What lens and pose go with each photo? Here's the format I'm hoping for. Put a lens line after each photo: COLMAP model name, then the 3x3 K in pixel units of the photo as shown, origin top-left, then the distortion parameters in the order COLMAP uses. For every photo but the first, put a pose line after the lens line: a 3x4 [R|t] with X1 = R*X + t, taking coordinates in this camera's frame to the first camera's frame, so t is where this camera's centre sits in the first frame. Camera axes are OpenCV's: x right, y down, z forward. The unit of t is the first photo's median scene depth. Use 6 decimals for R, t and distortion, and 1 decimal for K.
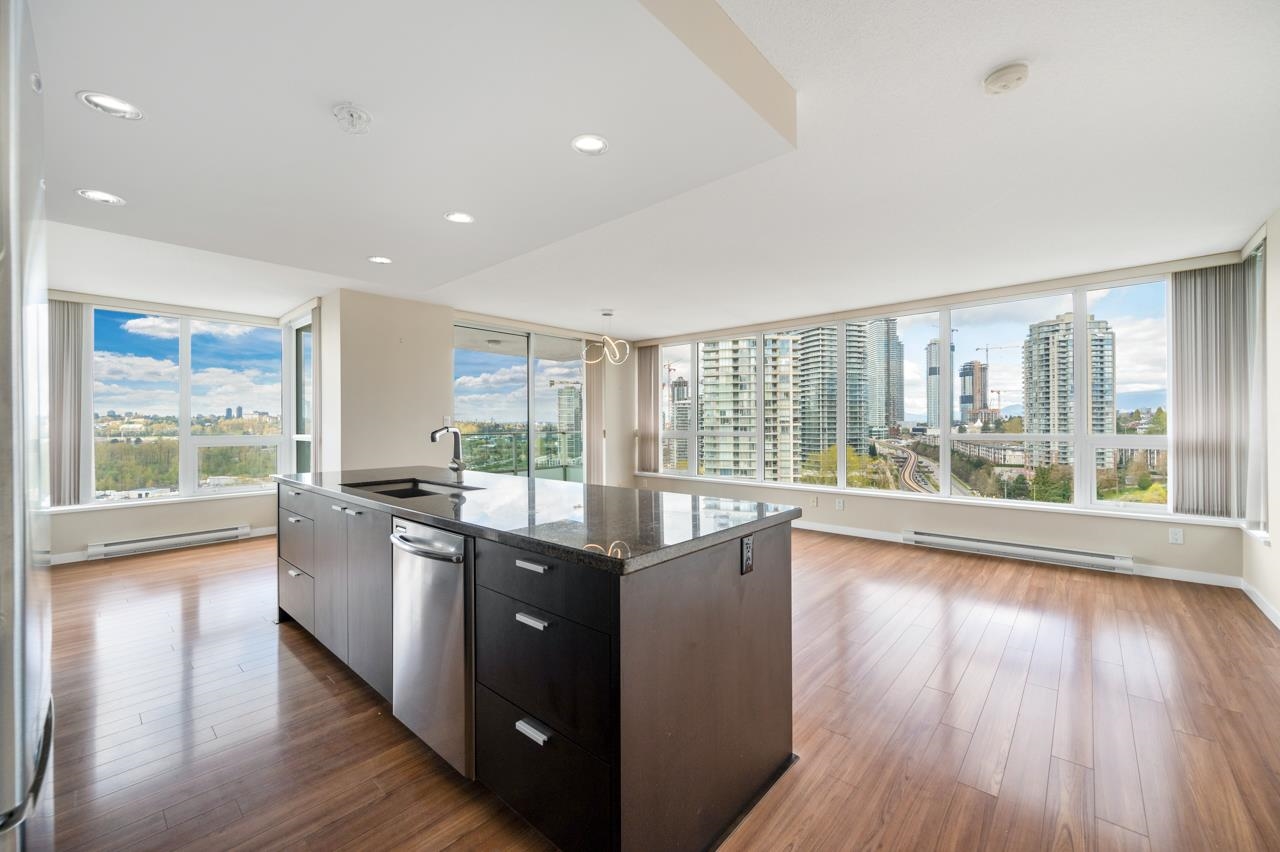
lens RADIAL K [[506.2, 0, 634.7], [0, 506.2, 424.2], [0, 0, 1]] dist [-0.000989, -0.000204]
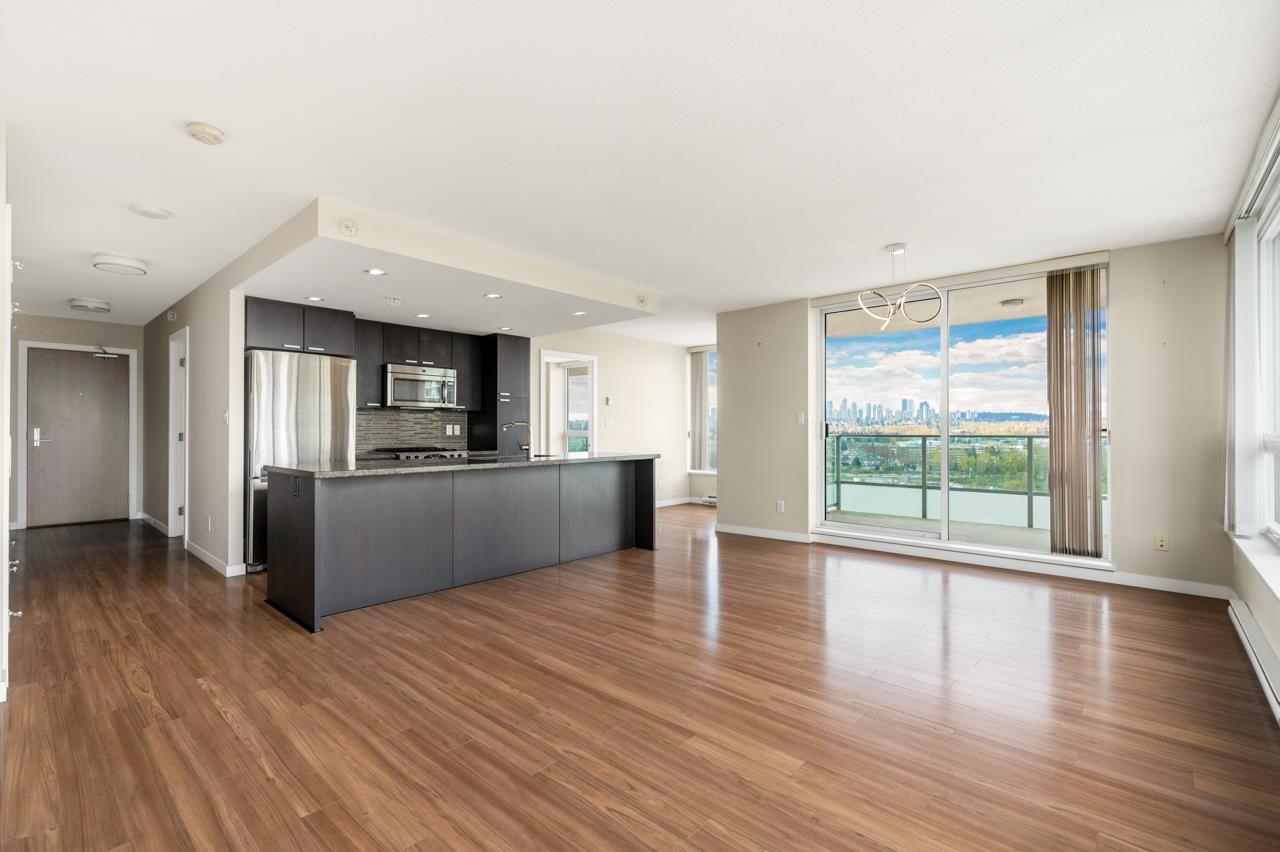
lens RADIAL K [[564.8, 0, 640.0], [0, 564.8, 426.0], [0, 0, 1]] dist [-0.001469, -0.000101]
pose [[0.004139, 0.001843, -0.999990, 0.528745], [0.001810, 0.999997, 0.001851, 0.005990], [0.999990, -0.001817, 0.004135, 0.521582]]
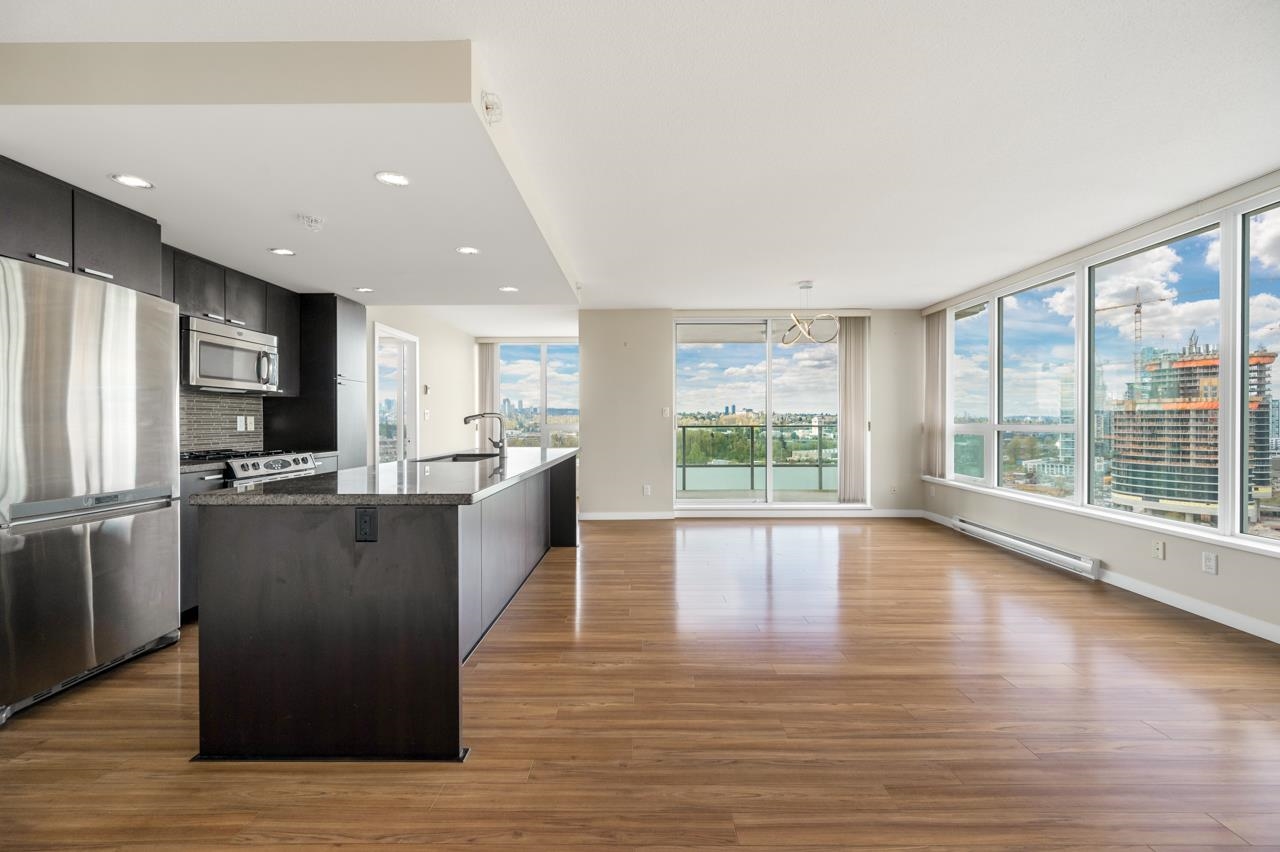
lens RADIAL K [[506.2, 0, 634.7], [0, 506.2, 424.2], [0, 0, 1]] dist [-0.000989, -0.000204]
pose [[0.664769, 0.011157, -0.746965, 0.310556], [-0.002264, 0.999914, 0.012921, 0.005862], [0.747045, -0.006898, 0.664737, 0.157487]]
